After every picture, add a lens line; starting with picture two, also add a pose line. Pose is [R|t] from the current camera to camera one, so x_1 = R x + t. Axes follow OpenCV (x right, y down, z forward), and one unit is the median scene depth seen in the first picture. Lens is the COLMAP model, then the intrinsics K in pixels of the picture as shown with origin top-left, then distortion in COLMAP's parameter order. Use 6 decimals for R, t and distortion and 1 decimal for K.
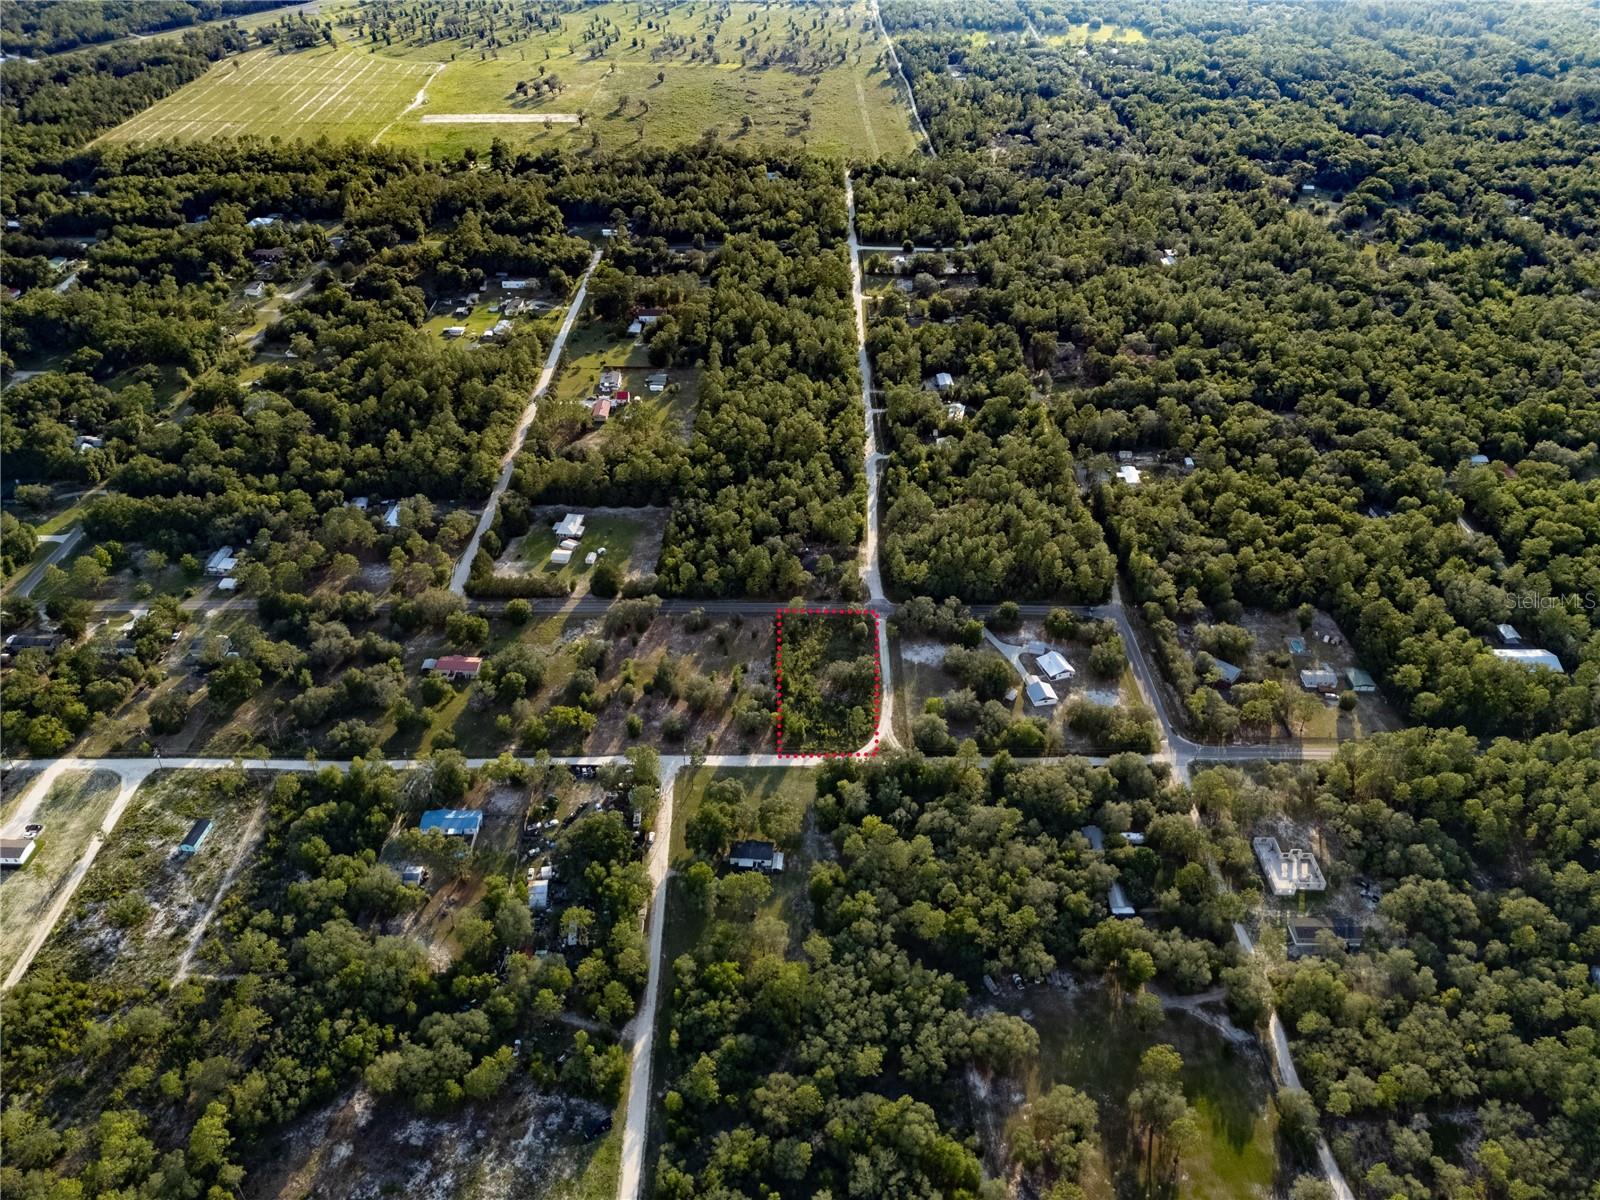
lens RADIAL K [[1172.8, 0, 799.5], [0, 1172.8, 597.8], [0, 0, 1]] dist [0.066672, -0.051753]
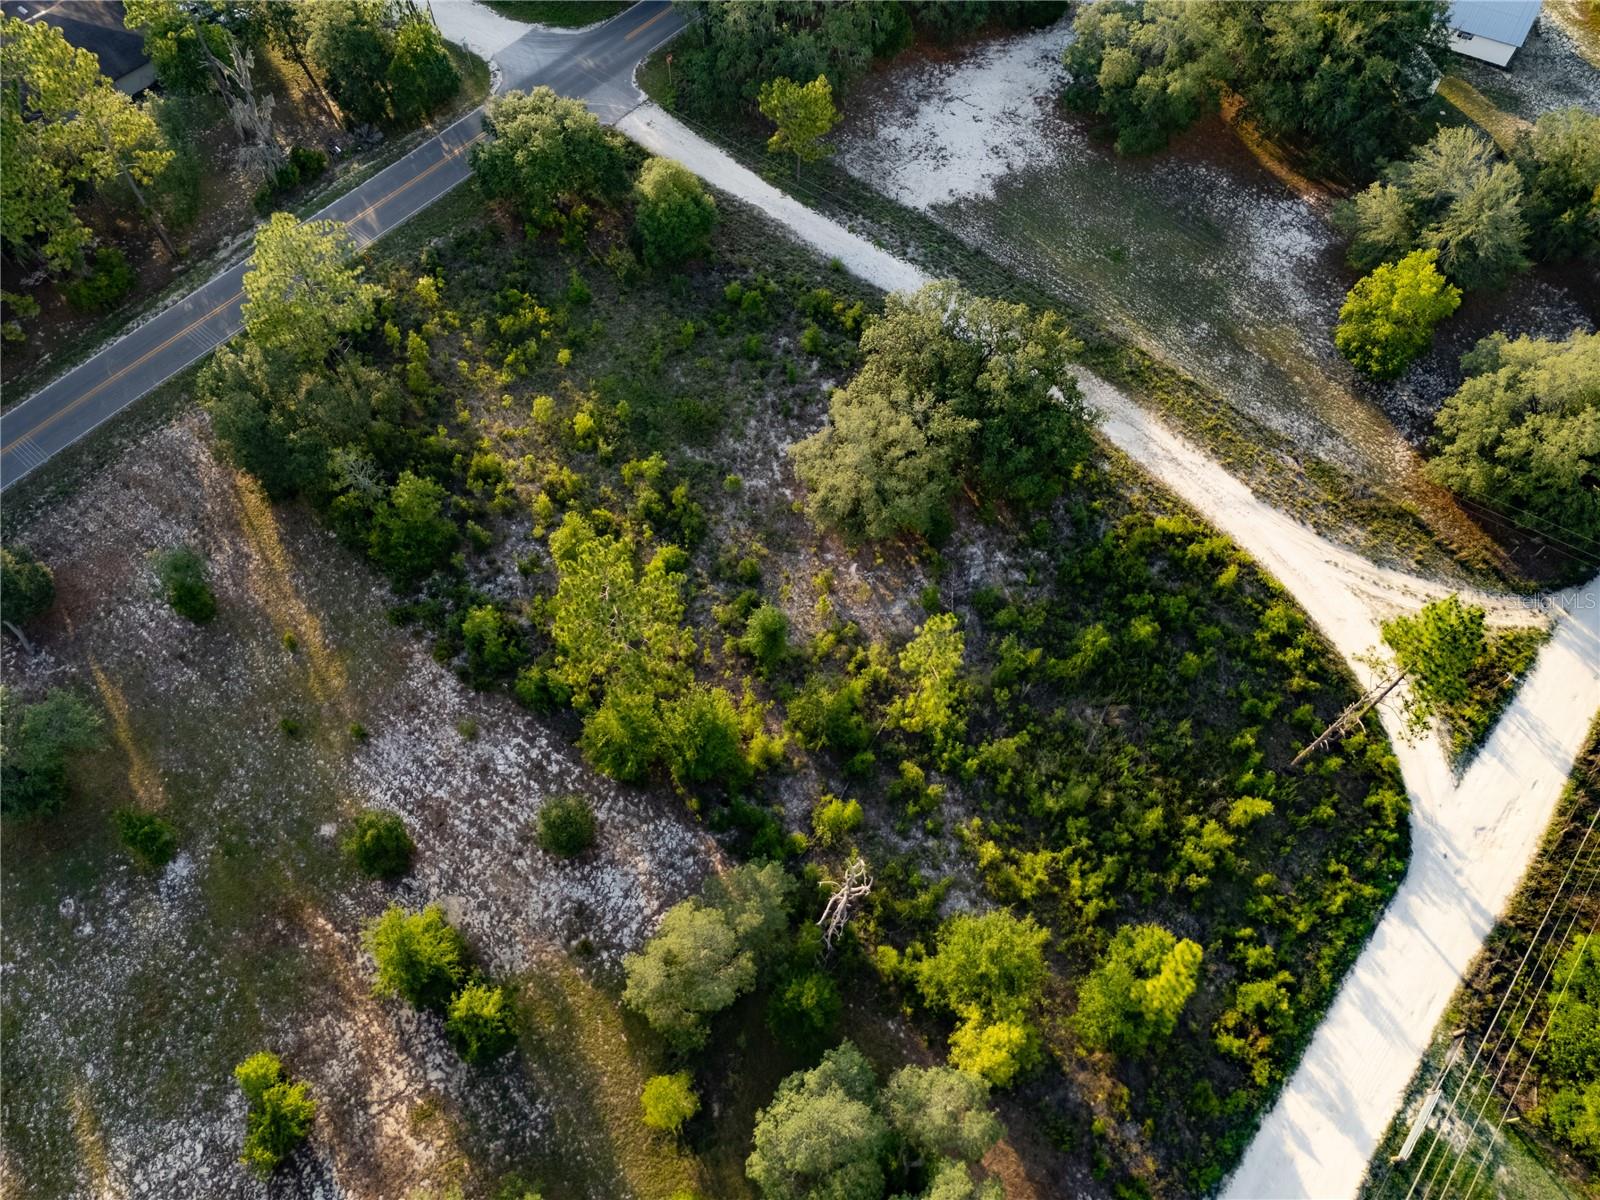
lens RADIAL K [[1172.8, 0, 798.5], [0, 1172.8, 598.8], [0, 0, 1]] dist [0.066672, -0.051753]
pose [[0.639454, -0.663557, 0.388319, -0.047358], [0.441442, 0.730408, 0.521184, -0.014911], [-0.629467, -0.161853, 0.759984, 0.811410]]
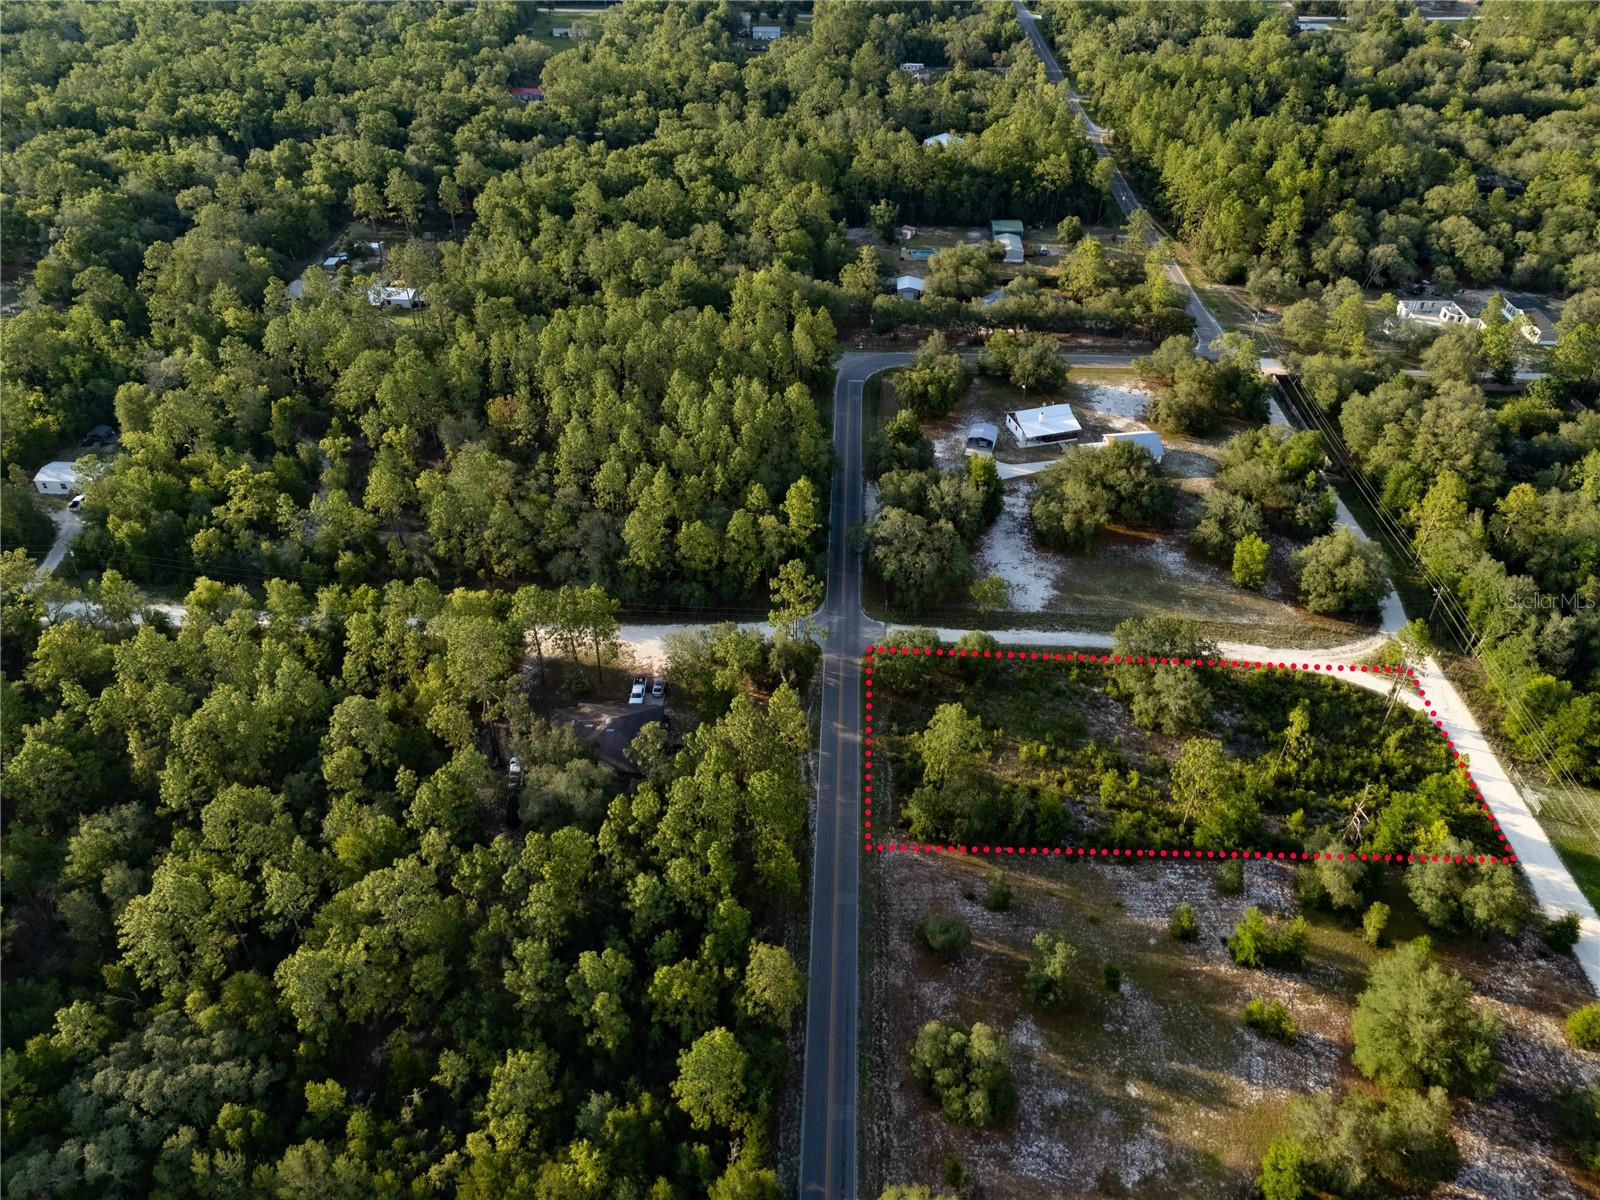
lens RADIAL K [[1172.8, 0, 796.3], [0, 1172.8, 603.9], [0, 0, 1]] dist [0.066672, -0.051753]
pose [[0.037742, -0.613960, 0.788434, -0.227537], [0.583361, 0.654134, 0.481455, -0.189921], [-0.811336, 0.441770, 0.382849, 0.873020]]
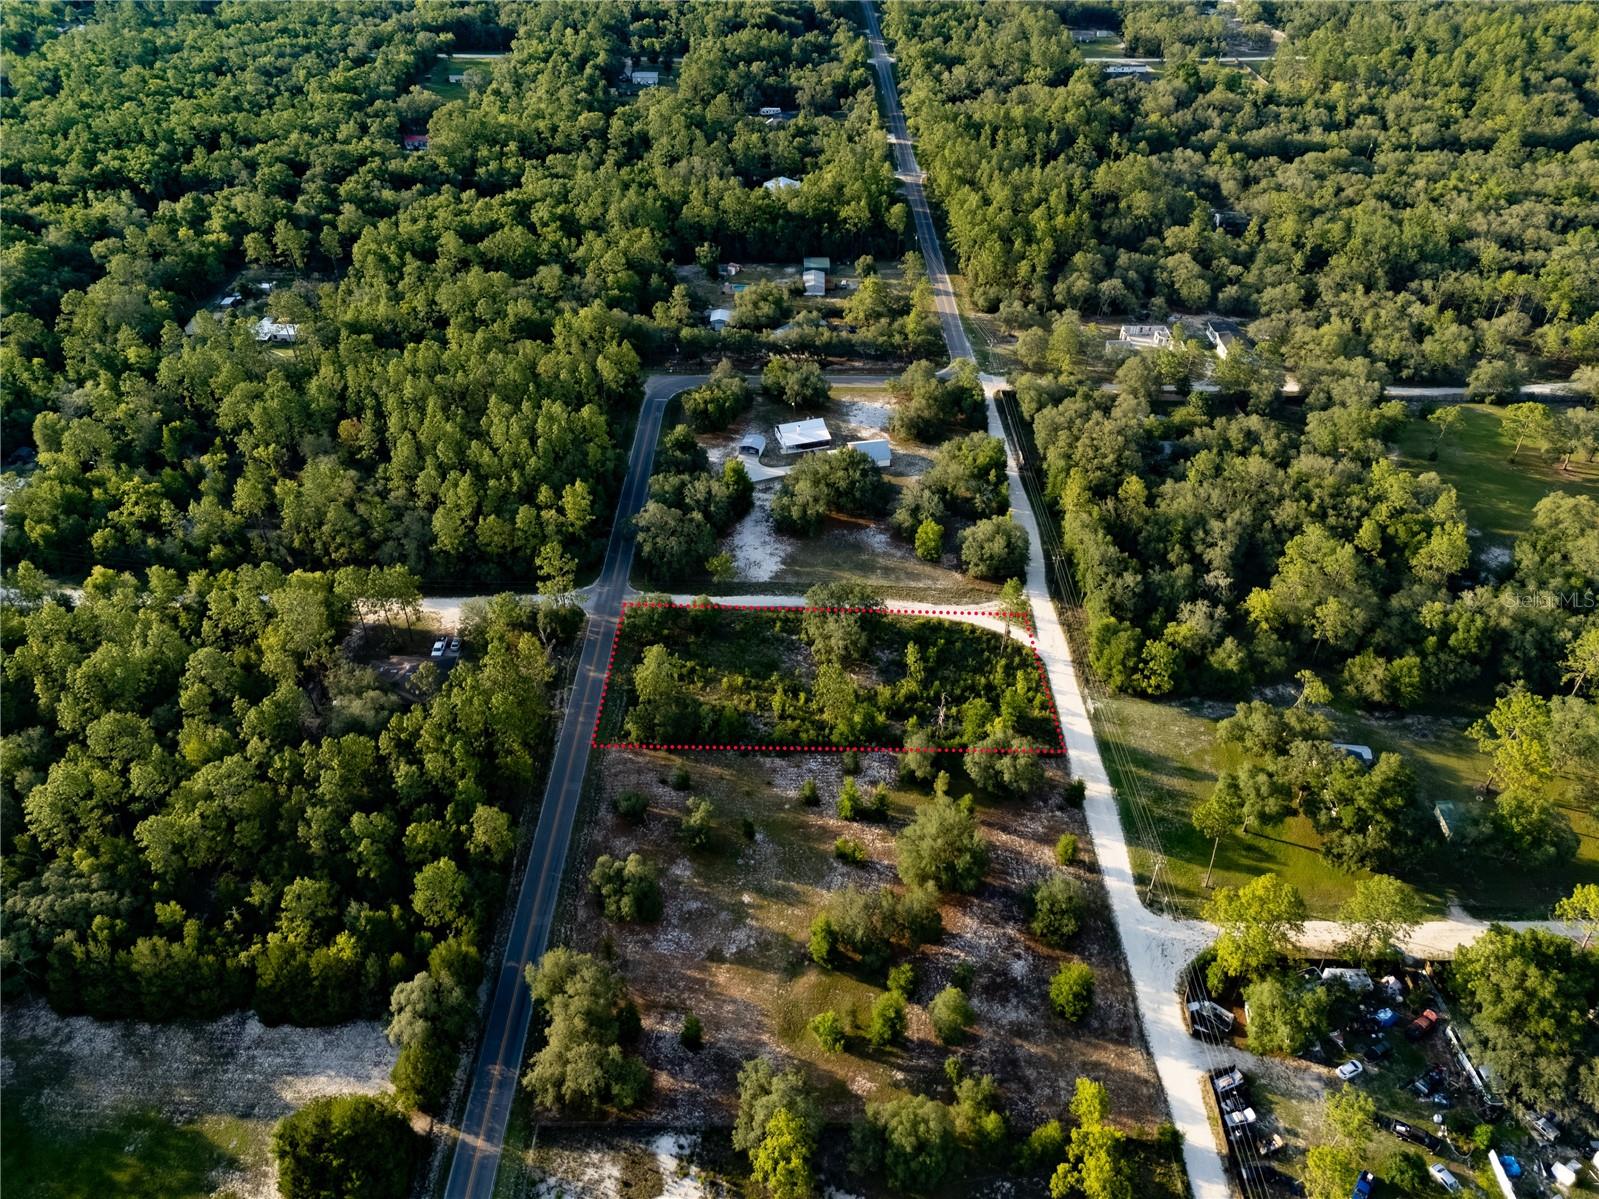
lens RADIAL K [[1172.1, 0, 797.9], [0, 1172.1, 605.1], [0, 0, 1]] dist [0.066672, -0.051753]
pose [[0.002816, -0.613990, 0.789309, -0.322268], [0.583426, 0.642060, 0.497366, -0.188673], [-0.812161, 0.459103, 0.360026, 0.769659]]
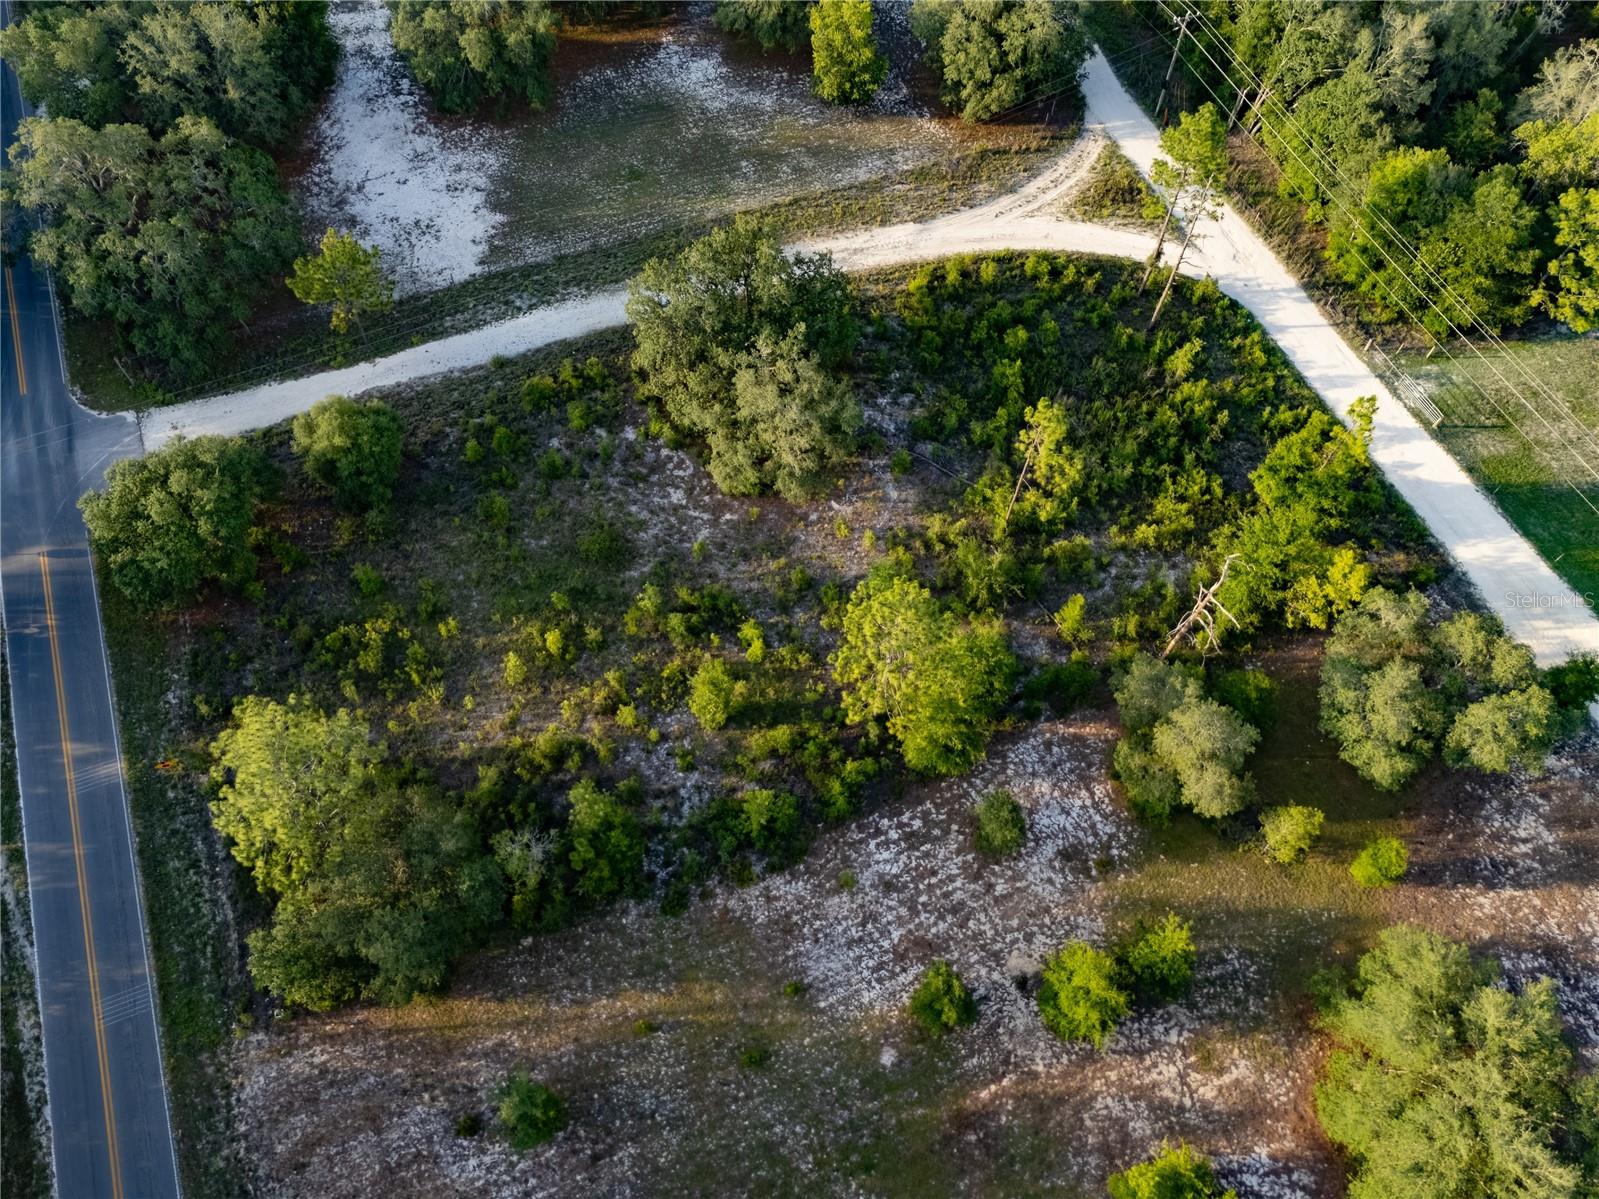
lens RADIAL K [[1172.1, 0, 798.5], [0, 1172.1, 602.4], [0, 0, 1]] dist [0.066672, -0.051753]
pose [[-0.390609, -0.804690, 0.447100, -0.060645], [0.522176, 0.206306, 0.827508, -0.068369], [-0.758127, 0.556697, 0.339606, 0.885383]]
